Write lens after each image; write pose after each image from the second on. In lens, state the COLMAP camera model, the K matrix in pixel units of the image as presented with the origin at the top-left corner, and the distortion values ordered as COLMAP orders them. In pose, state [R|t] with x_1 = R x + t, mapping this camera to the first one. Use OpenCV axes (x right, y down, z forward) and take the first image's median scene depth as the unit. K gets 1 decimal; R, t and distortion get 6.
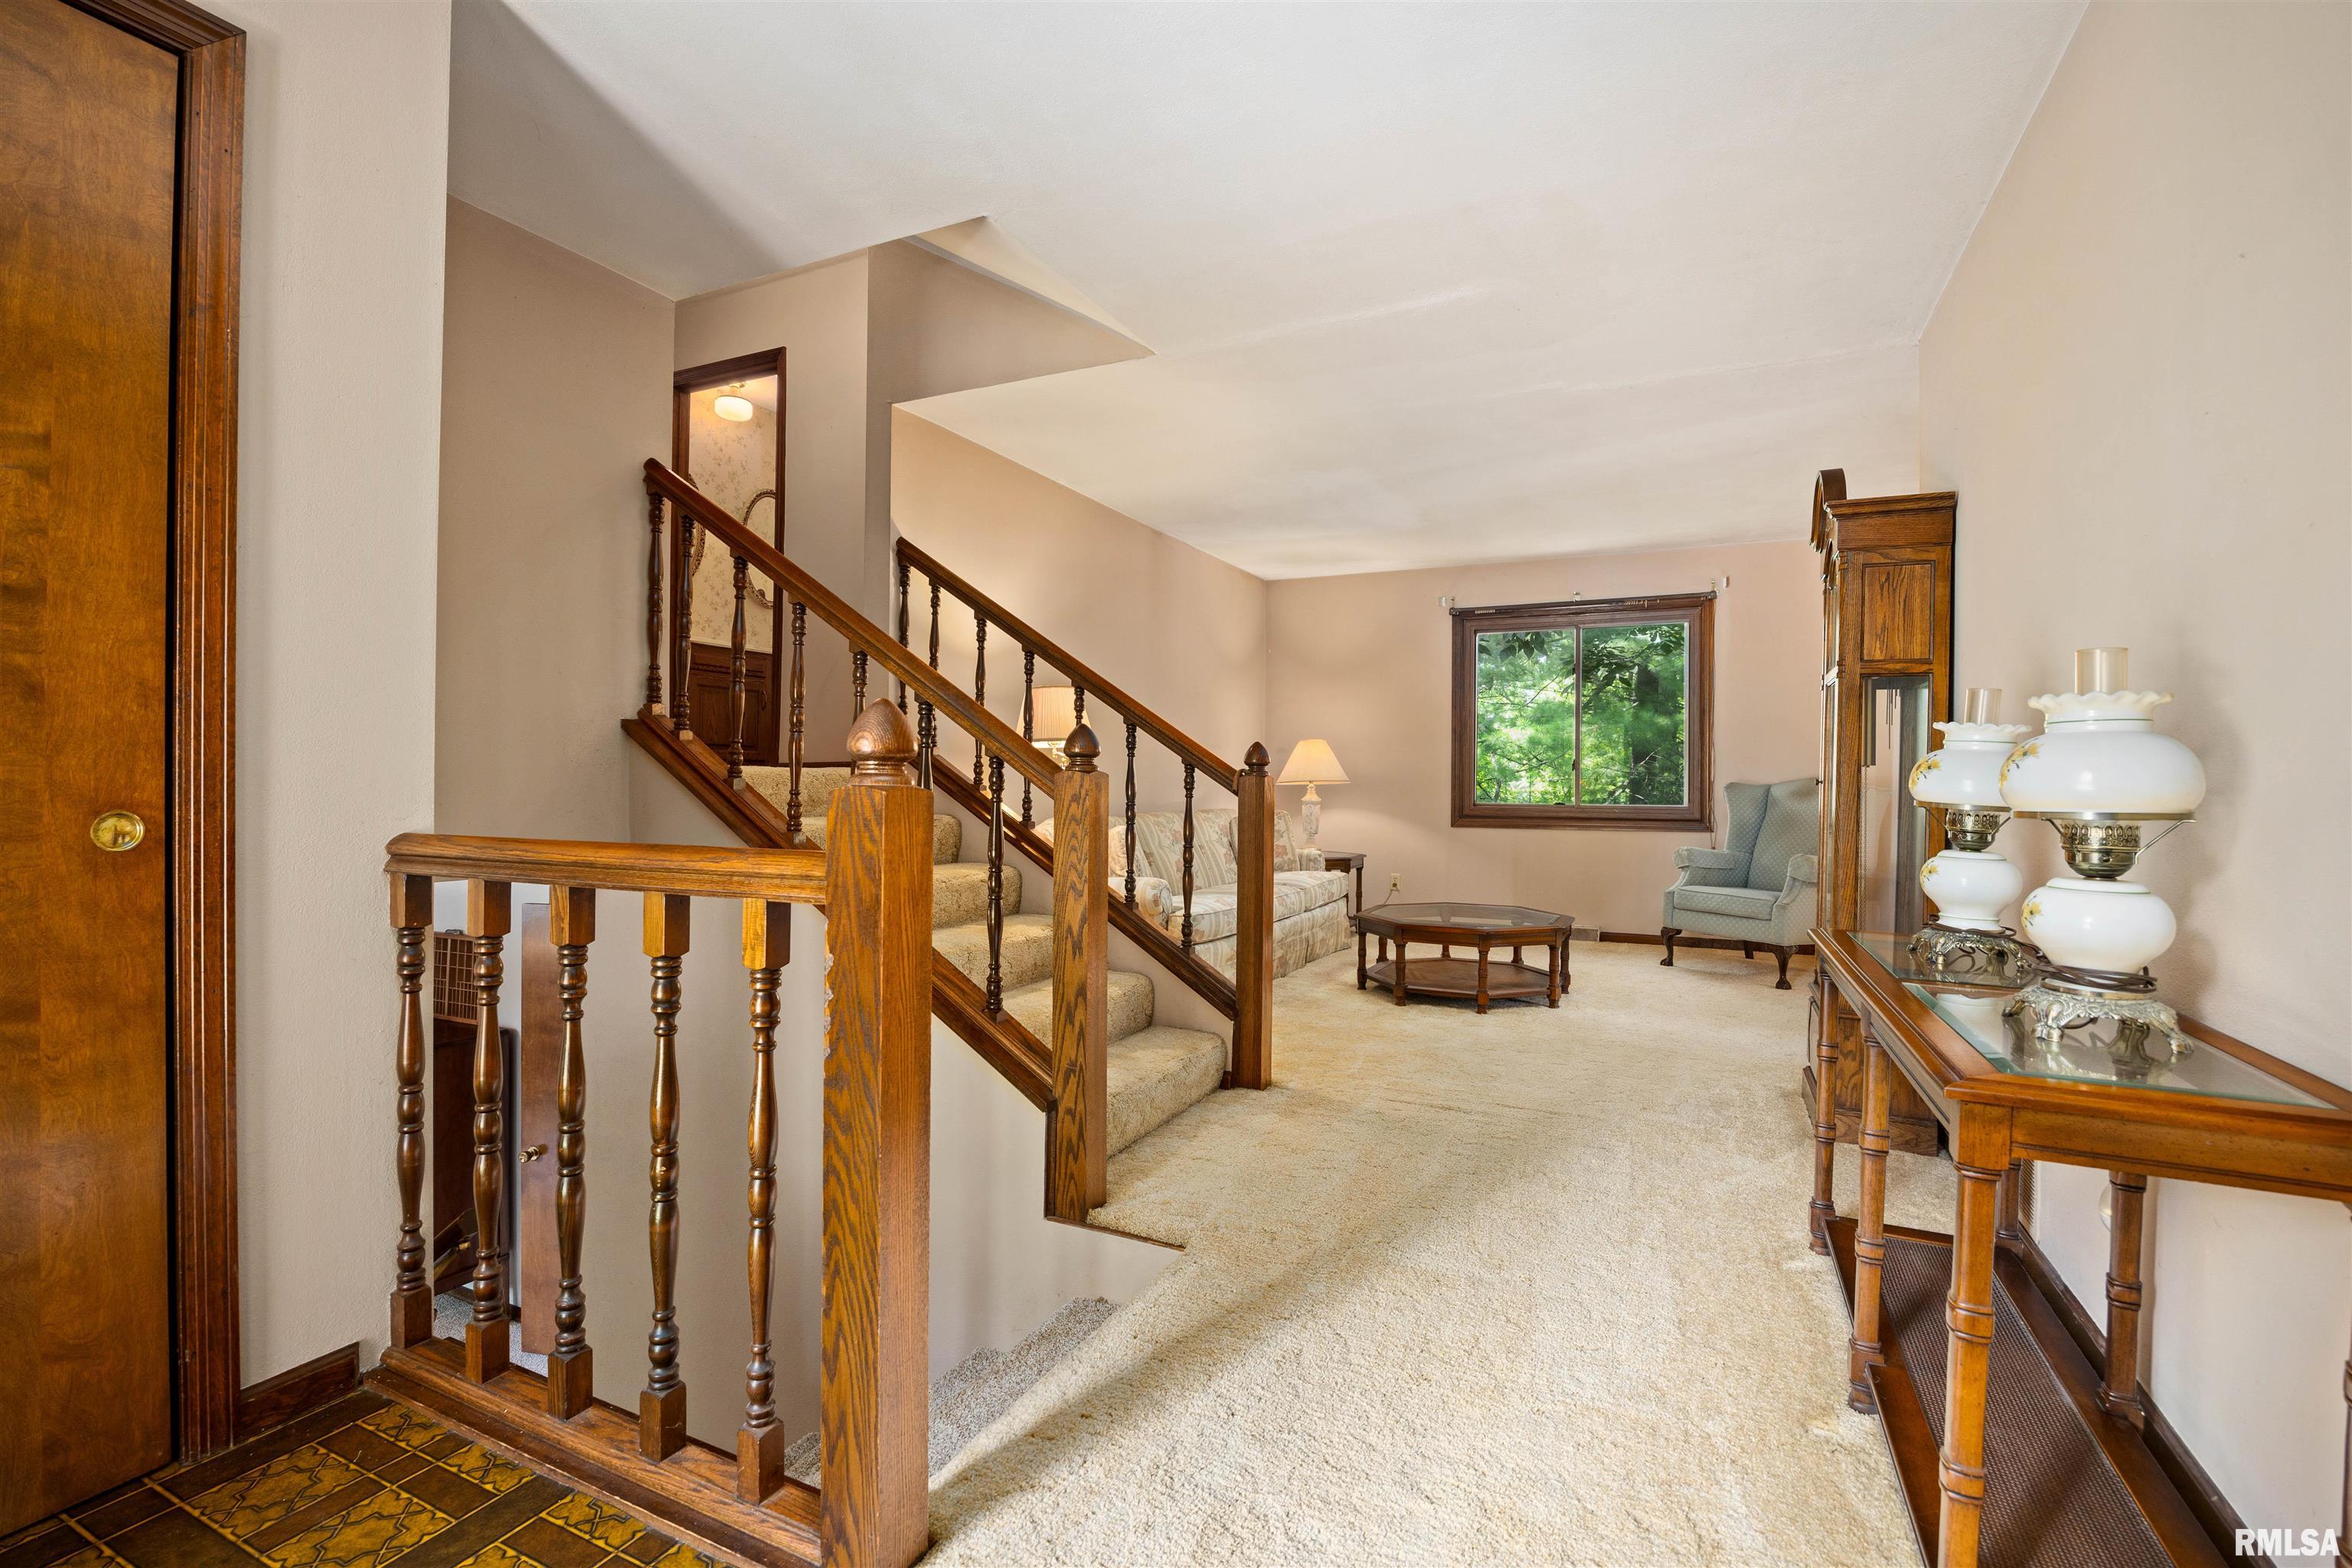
lens RADIAL K [[1040.6, 0, 1199.9], [0, 1040.6, 780.5], [0, 0, 1]] dist [-0.016149, -0.000986]
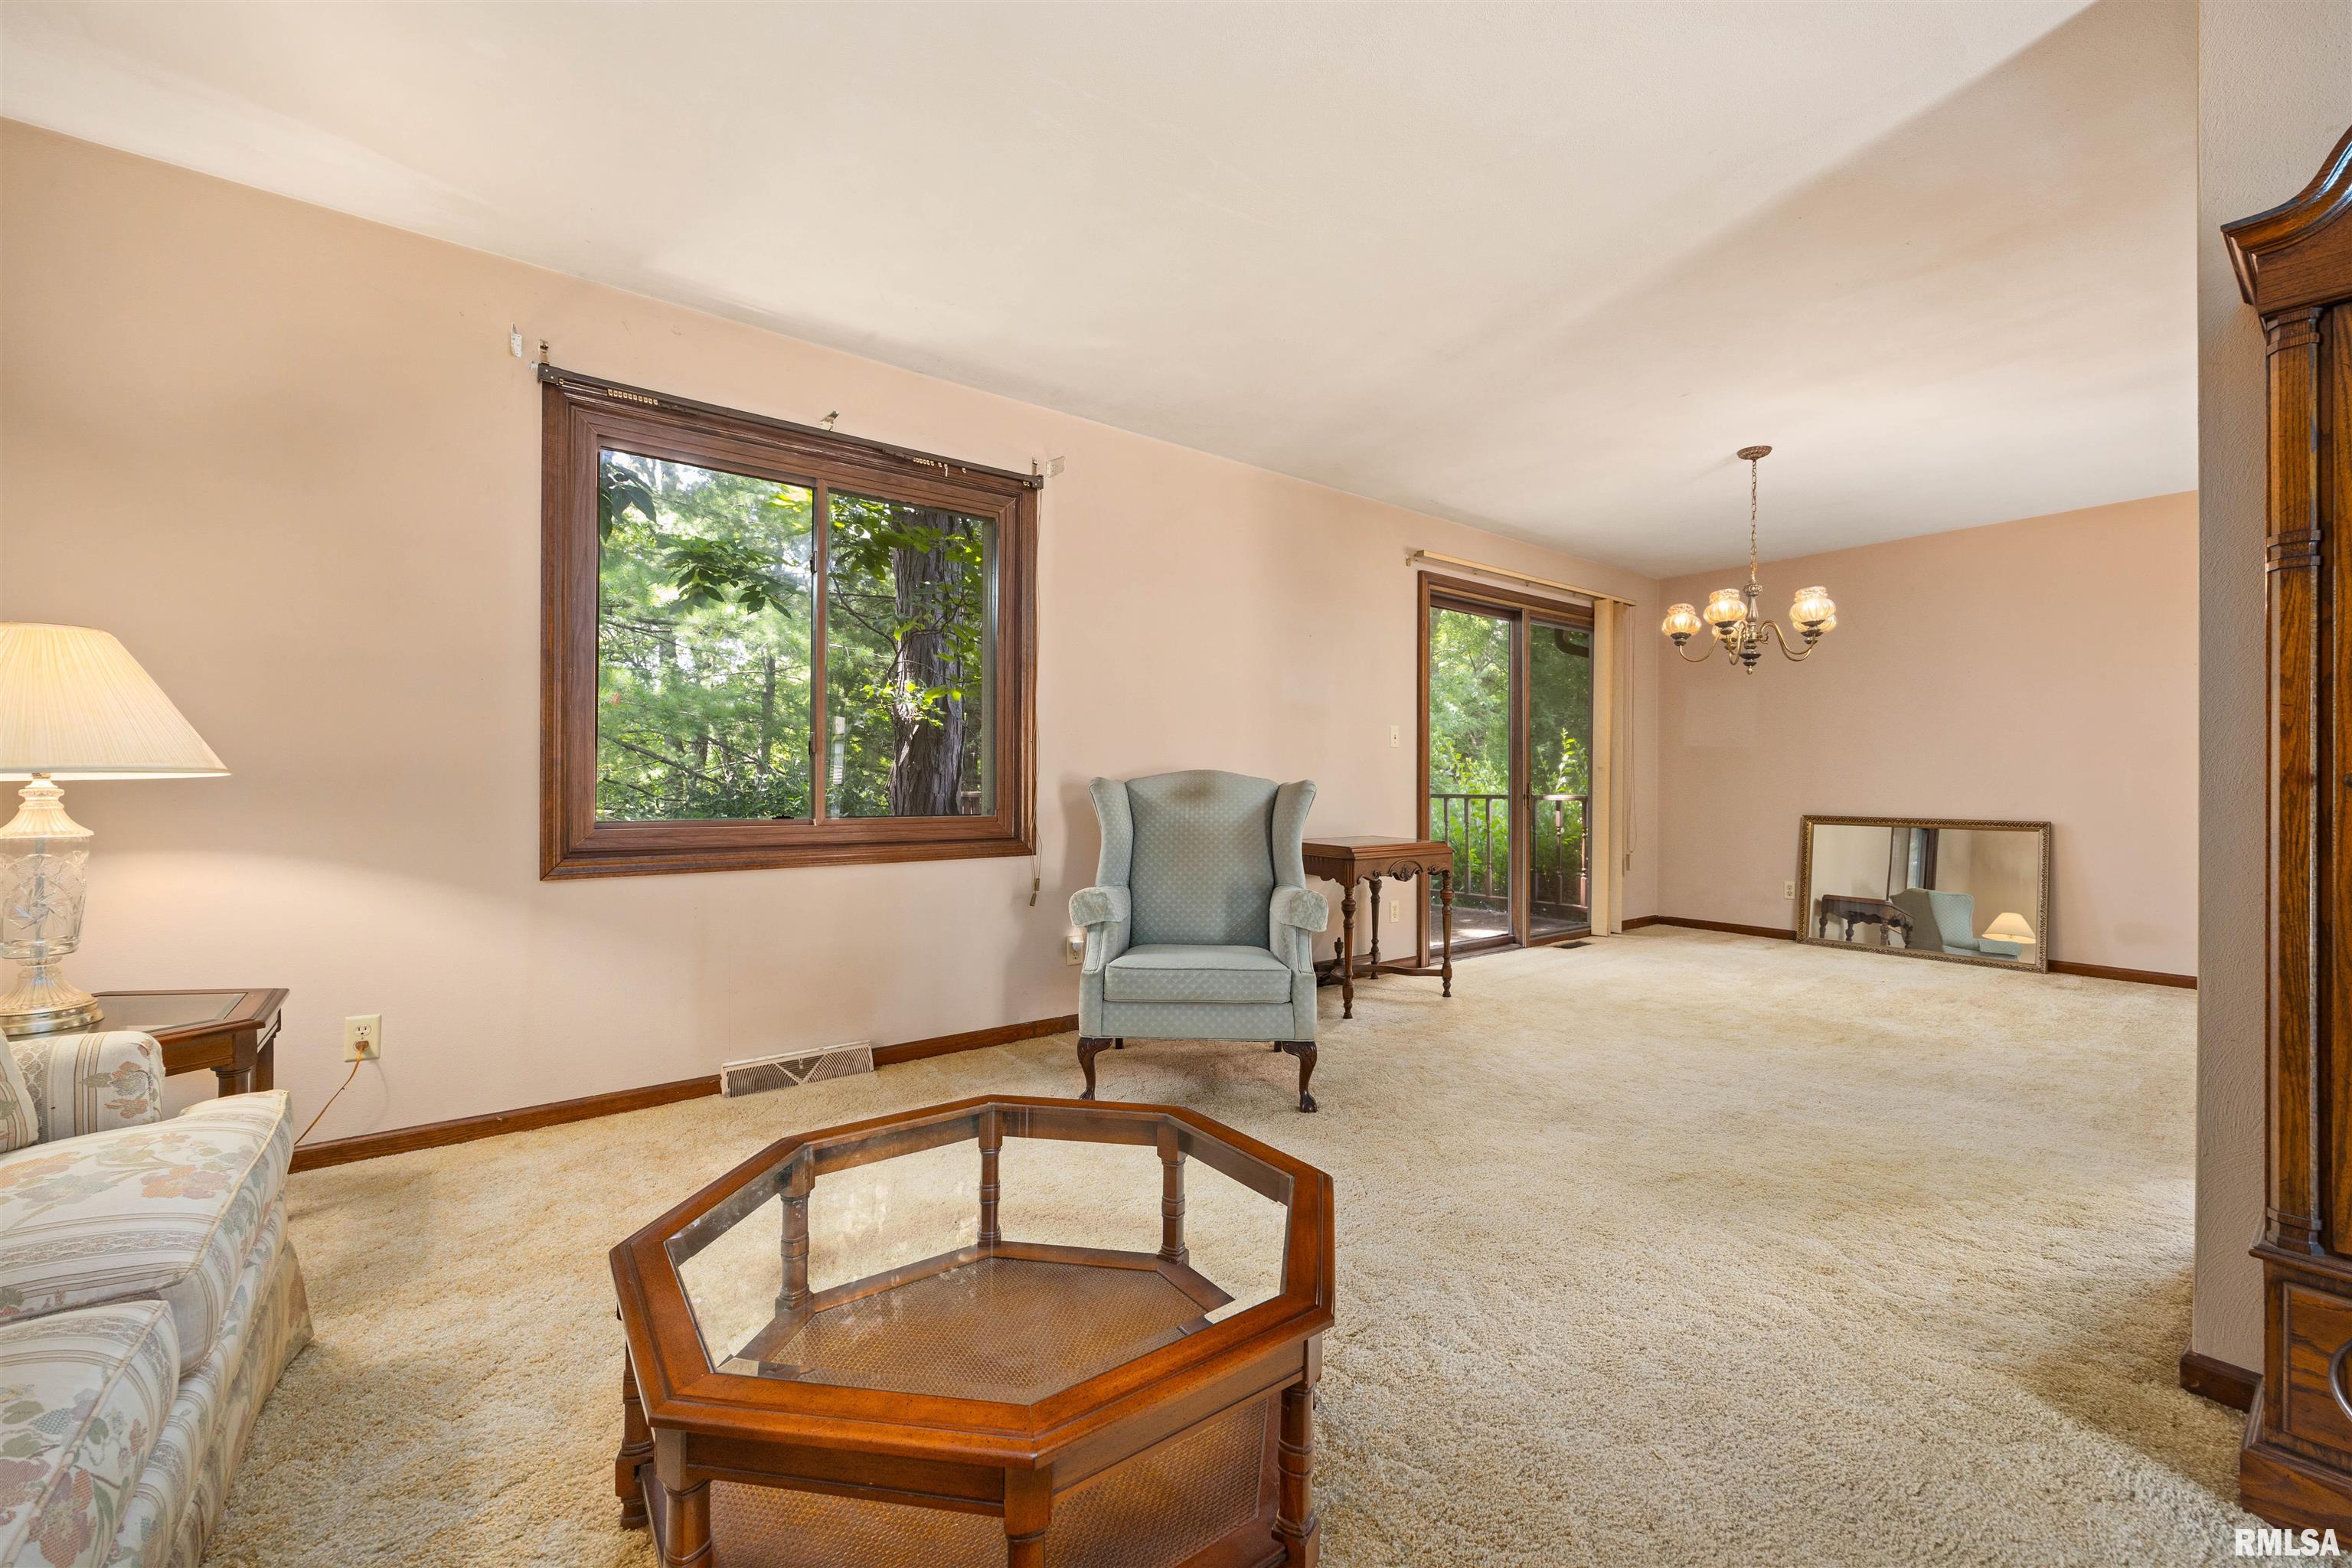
lens RADIAL K [[933.3, 0, 1175.2], [0, 933.3, 785.2], [0, 0, 1]] dist [-0.001226, -0.000713]
pose [[0.461093, -0.003686, 0.887344, 0.026199], [-0.003191, 0.999978, 0.005812, 0.002801], [-0.887346, -0.005511, 0.461071, 0.646693]]
